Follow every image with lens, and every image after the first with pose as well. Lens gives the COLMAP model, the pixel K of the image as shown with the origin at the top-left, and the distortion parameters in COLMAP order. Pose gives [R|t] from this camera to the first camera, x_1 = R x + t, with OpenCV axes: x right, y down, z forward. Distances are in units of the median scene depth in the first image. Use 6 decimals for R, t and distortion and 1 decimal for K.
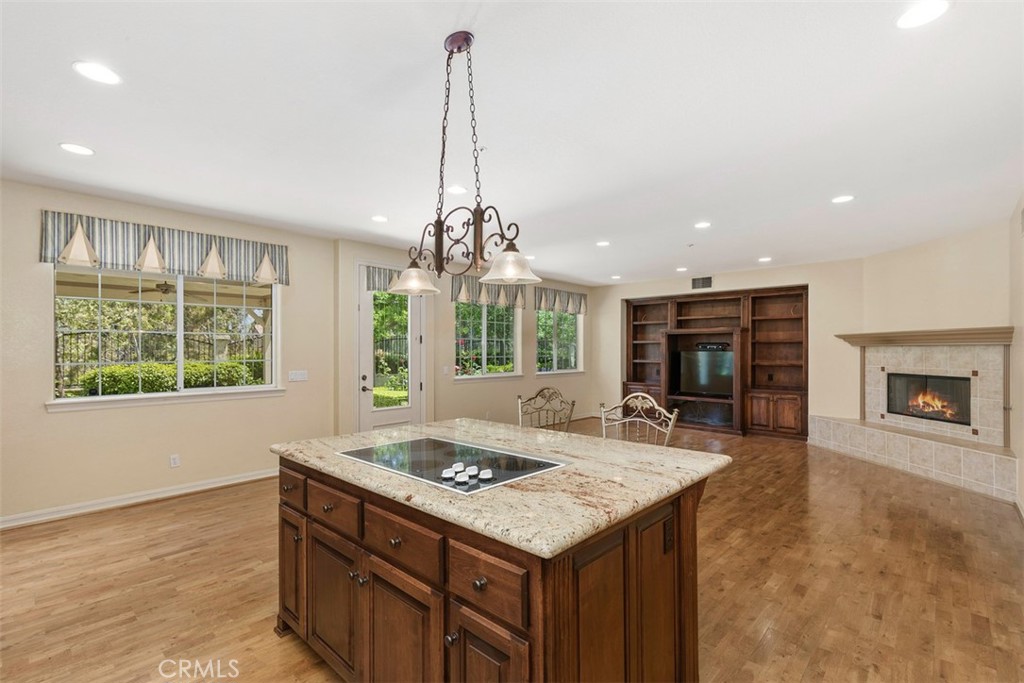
lens RADIAL K [[467.5, 0, 511.4], [0, 467.5, 347.8], [0, 0, 1]] dist [0.015404, -0.003689]
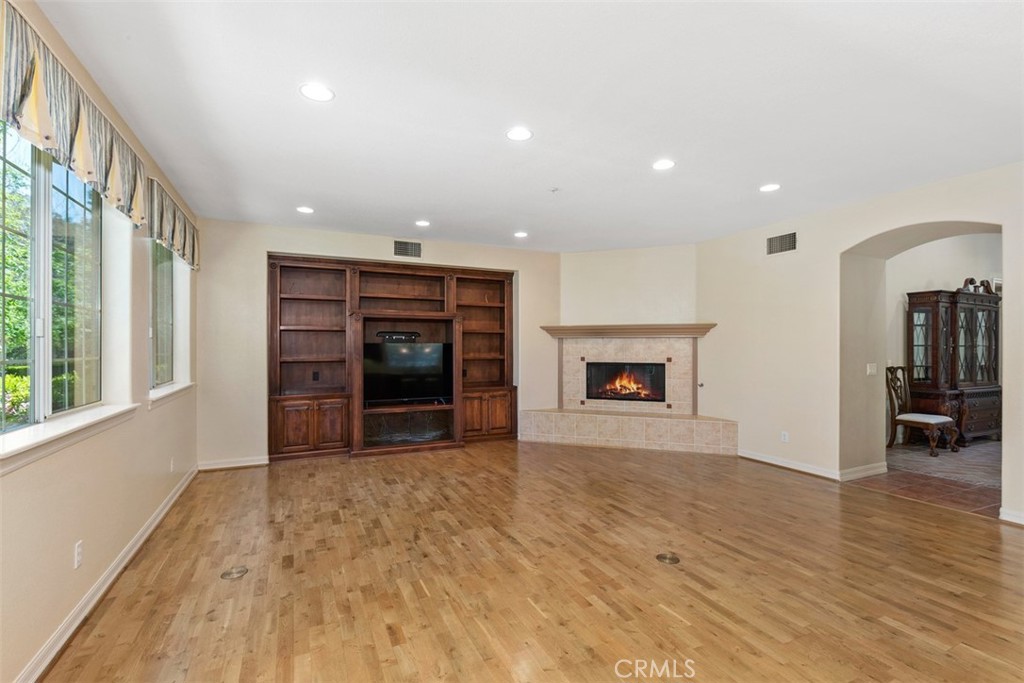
lens RADIAL K [[467.5, 0, 521.0], [0, 467.5, 340.4], [0, 0, 1]] dist [0.015404, -0.003689]
pose [[0.362068, 0.008528, 0.932113, -0.278838], [-0.004597, 0.999962, -0.007363, 0.011215], [-0.932140, -0.001619, 0.362093, 0.775796]]
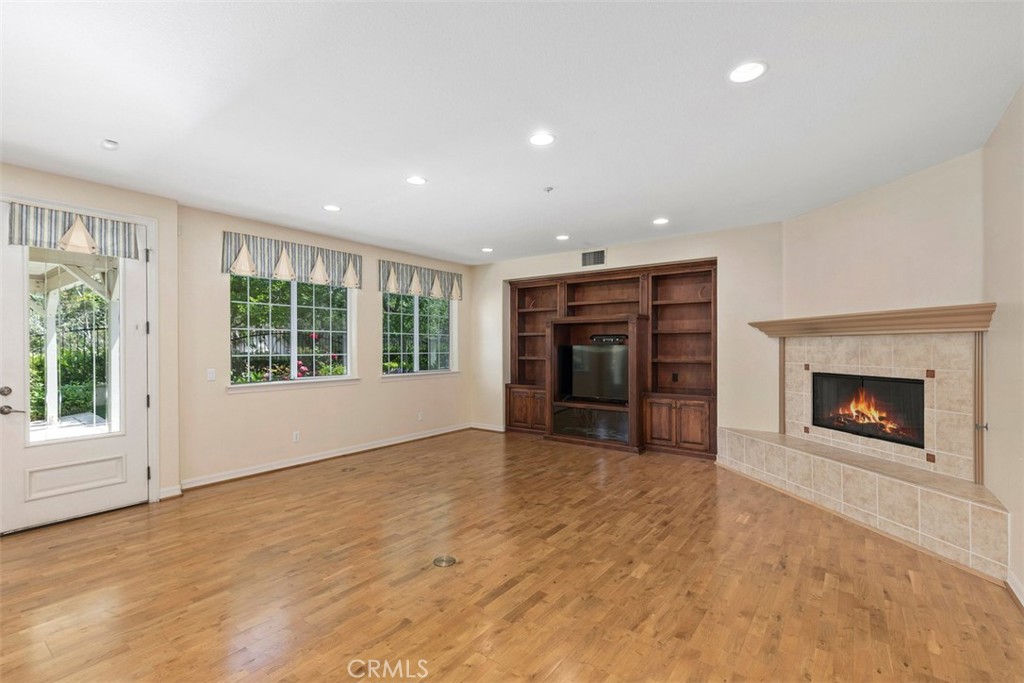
lens RADIAL K [[467.5, 0, 509.3], [0, 467.5, 343.7], [0, 0, 1]] dist [0.015404, -0.003689]
pose [[0.993923, -0.003059, 0.110039, 0.243650], [0.003097, 0.999995, -0.000174, 0.006828], [-0.110038, 0.000513, 0.993927, 0.319209]]
